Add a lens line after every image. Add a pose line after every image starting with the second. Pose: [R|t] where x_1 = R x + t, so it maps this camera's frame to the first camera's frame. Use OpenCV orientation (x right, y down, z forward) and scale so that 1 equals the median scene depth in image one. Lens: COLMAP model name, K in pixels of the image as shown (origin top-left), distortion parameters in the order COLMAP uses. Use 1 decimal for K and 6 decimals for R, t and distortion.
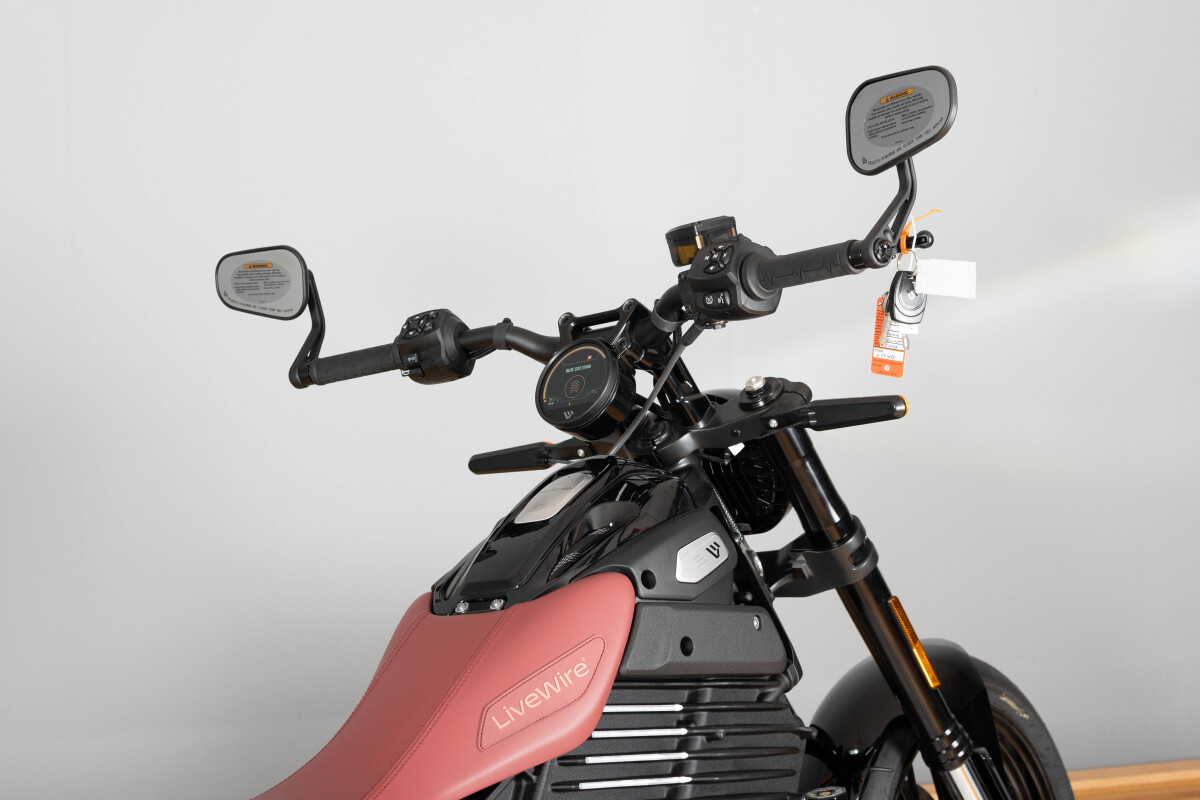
lens RADIAL K [[1764.4, 0, 600.0], [0, 1764.4, 400.0], [0, 0, 1]] dist [-0.068427, 0.002484]
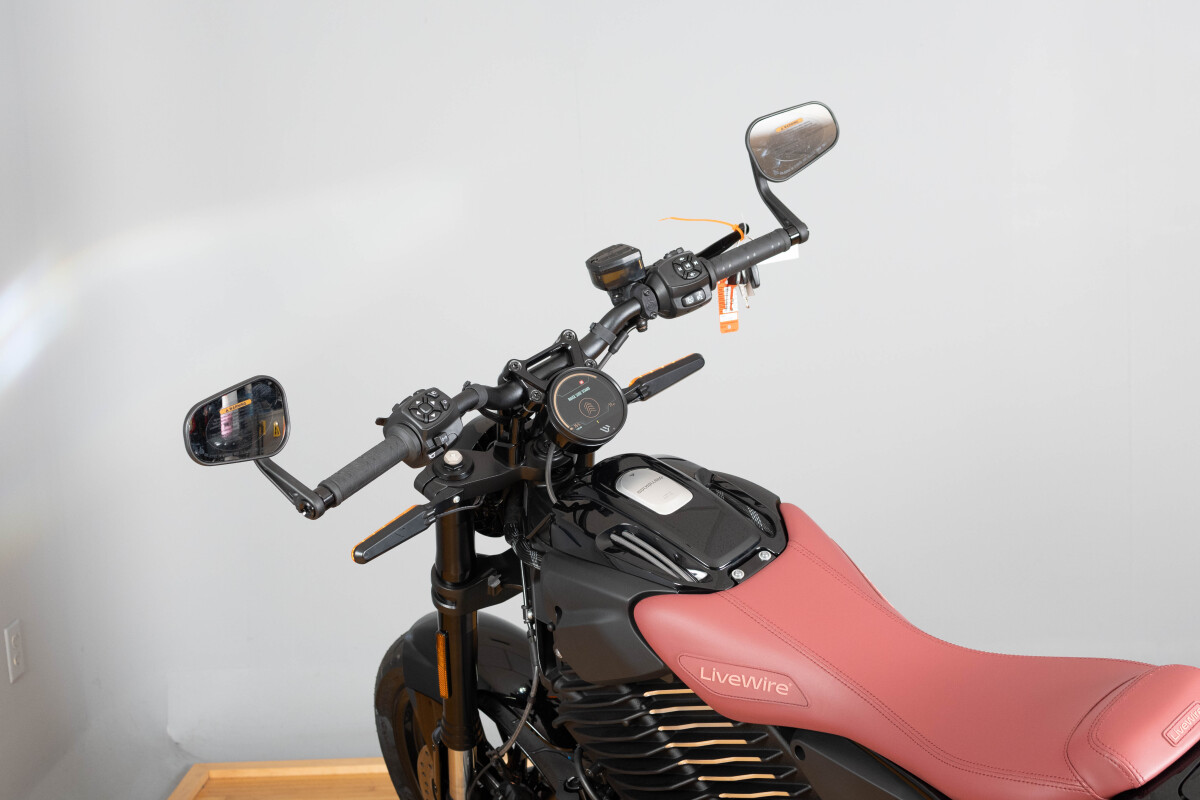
lens RADIAL K [[1764.4, 0, 600.0], [0, 1764.4, 400.0], [0, 0, 1]] dist [-0.068427, 0.002484]
pose [[0.258874, -0.209174, 0.942990, -1.108615], [0.276742, 0.951404, 0.135068, -0.167637], [-0.925418, 0.226000, 0.304181, 0.639564]]
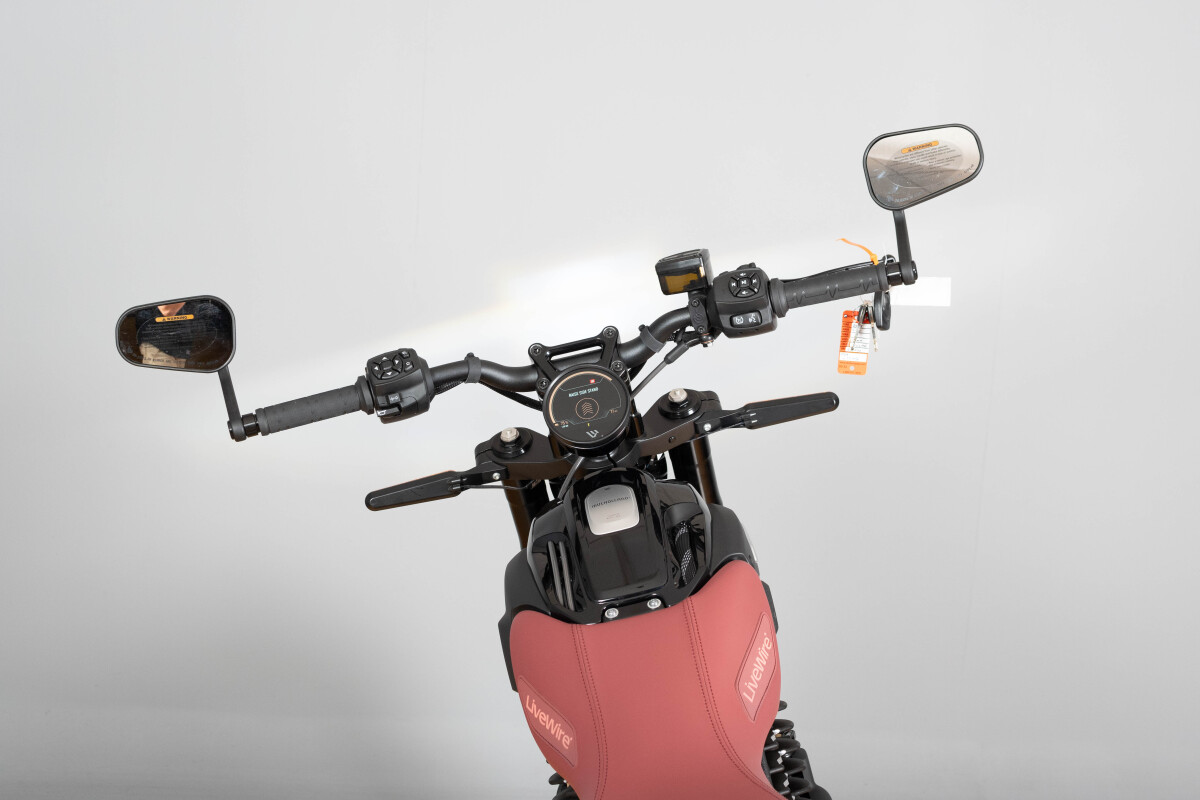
lens RADIAL K [[1764.4, 0, 600.0], [0, 1764.4, 400.0], [0, 0, 1]] dist [-0.068427, 0.002484]
pose [[0.792676, -0.077428, 0.604706, -0.669968], [0.093988, 0.995564, 0.004271, -0.016739], [-0.602355, 0.053449, 0.796437, 0.123699]]
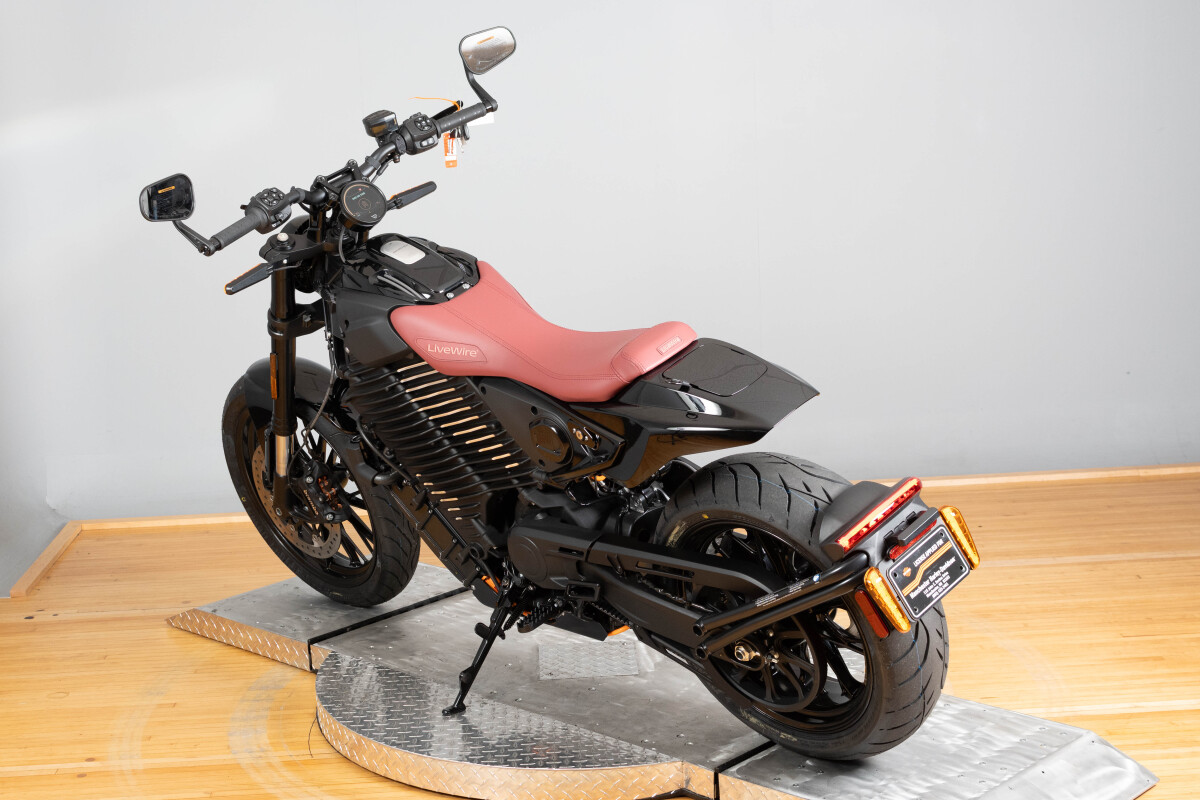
lens RADIAL K [[1764.4, 0, 600.0], [0, 1764.4, 400.0], [0, 0, 1]] dist [-0.068427, 0.002484]
pose [[0.140883, -0.245840, 0.959017, -1.928988], [0.257430, 0.944455, 0.204290, -0.135902], [-0.955972, 0.218099, 0.196345, 0.407905]]
